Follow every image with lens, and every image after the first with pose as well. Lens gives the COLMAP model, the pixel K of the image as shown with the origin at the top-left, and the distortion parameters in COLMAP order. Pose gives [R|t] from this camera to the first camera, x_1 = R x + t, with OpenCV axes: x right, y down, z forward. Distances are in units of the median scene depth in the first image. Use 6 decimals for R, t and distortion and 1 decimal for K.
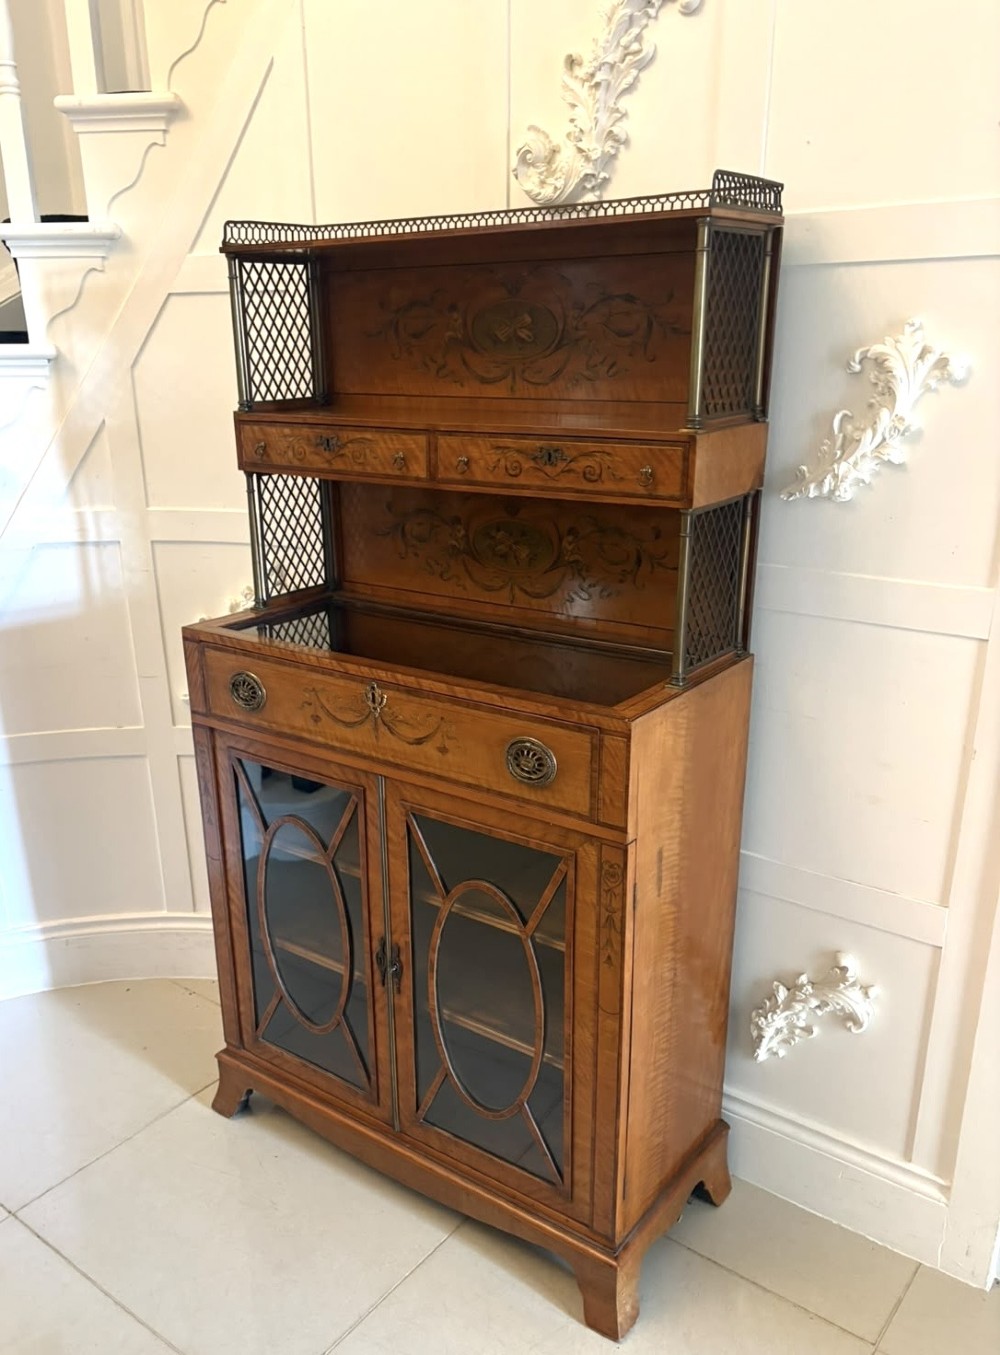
lens RADIAL K [[1137.1, 0, 444.3], [0, 1137.1, 762.2], [0, 0, 1]] dist [0.018107, 0.023387]
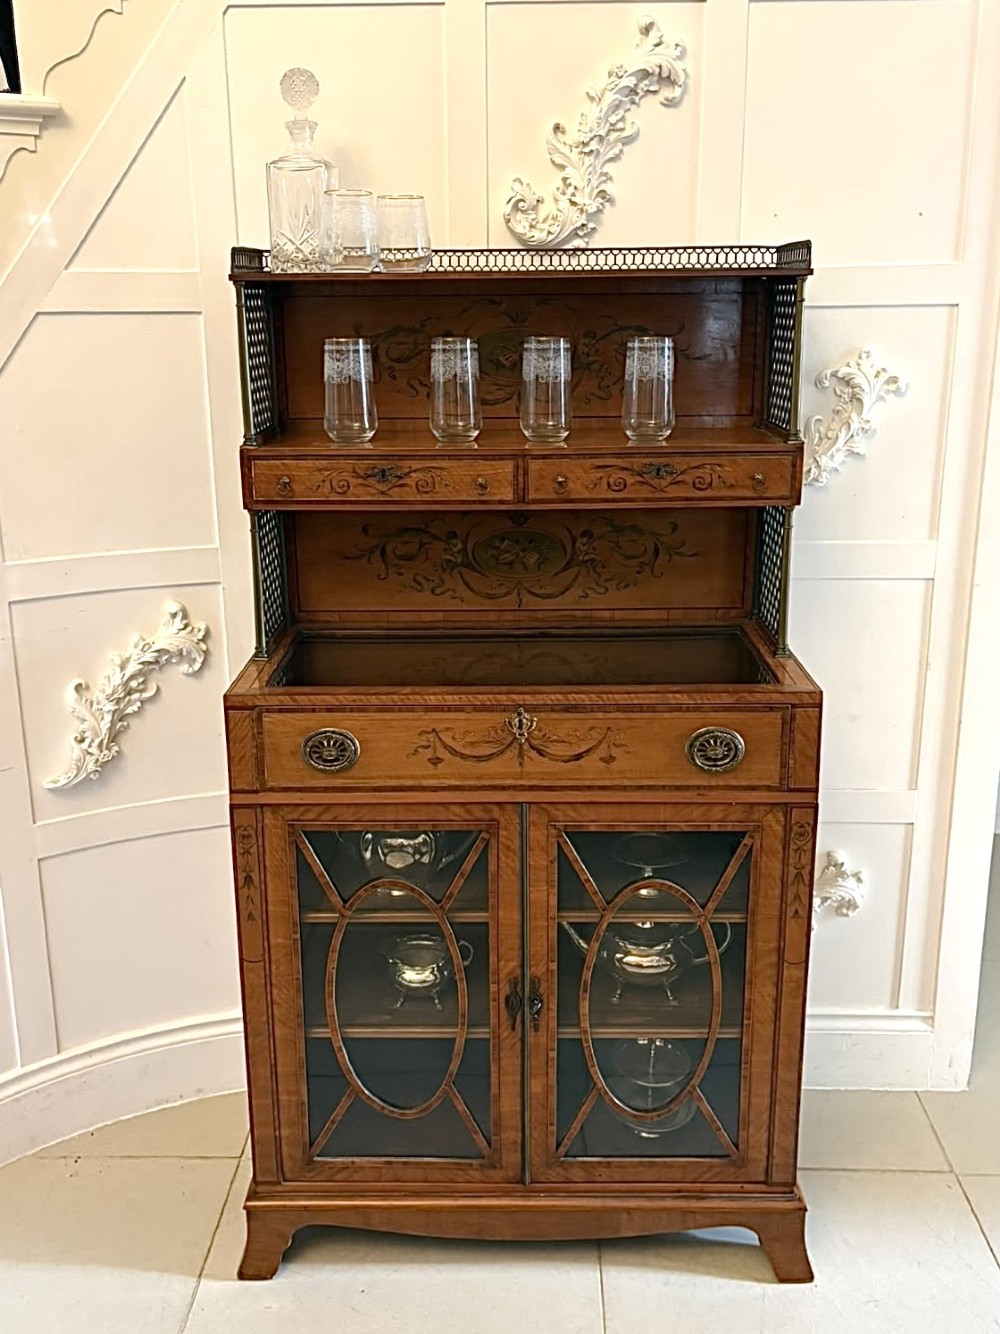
lens RADIAL K [[1115.8, 0, 492.0], [0, 1115.8, 600.2], [0, 0, 1]] dist [0.054279, -0.071695]
pose [[0.798202, -0.138466, 0.586259, -0.599755], [0.212258, 0.975455, -0.058604, -0.104437], [-0.563755, 0.171216, 0.808001, 0.215718]]
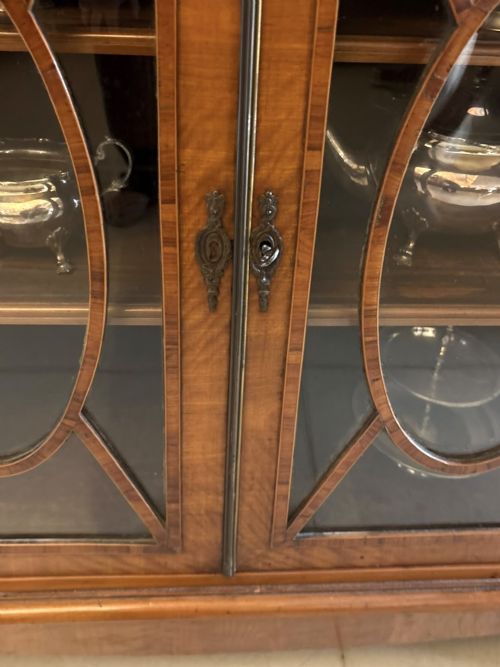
lens RADIAL K [[881.4, 0, 253.5], [0, 881.4, 328.5], [0, 0, 1]] dist [0.086674, 0.000000]
pose [[0.748327, -0.337720, 0.570922, -0.249053], [0.186924, 0.933173, 0.306996, 0.112768], [-0.636448, -0.123014, 0.761447, 0.789070]]
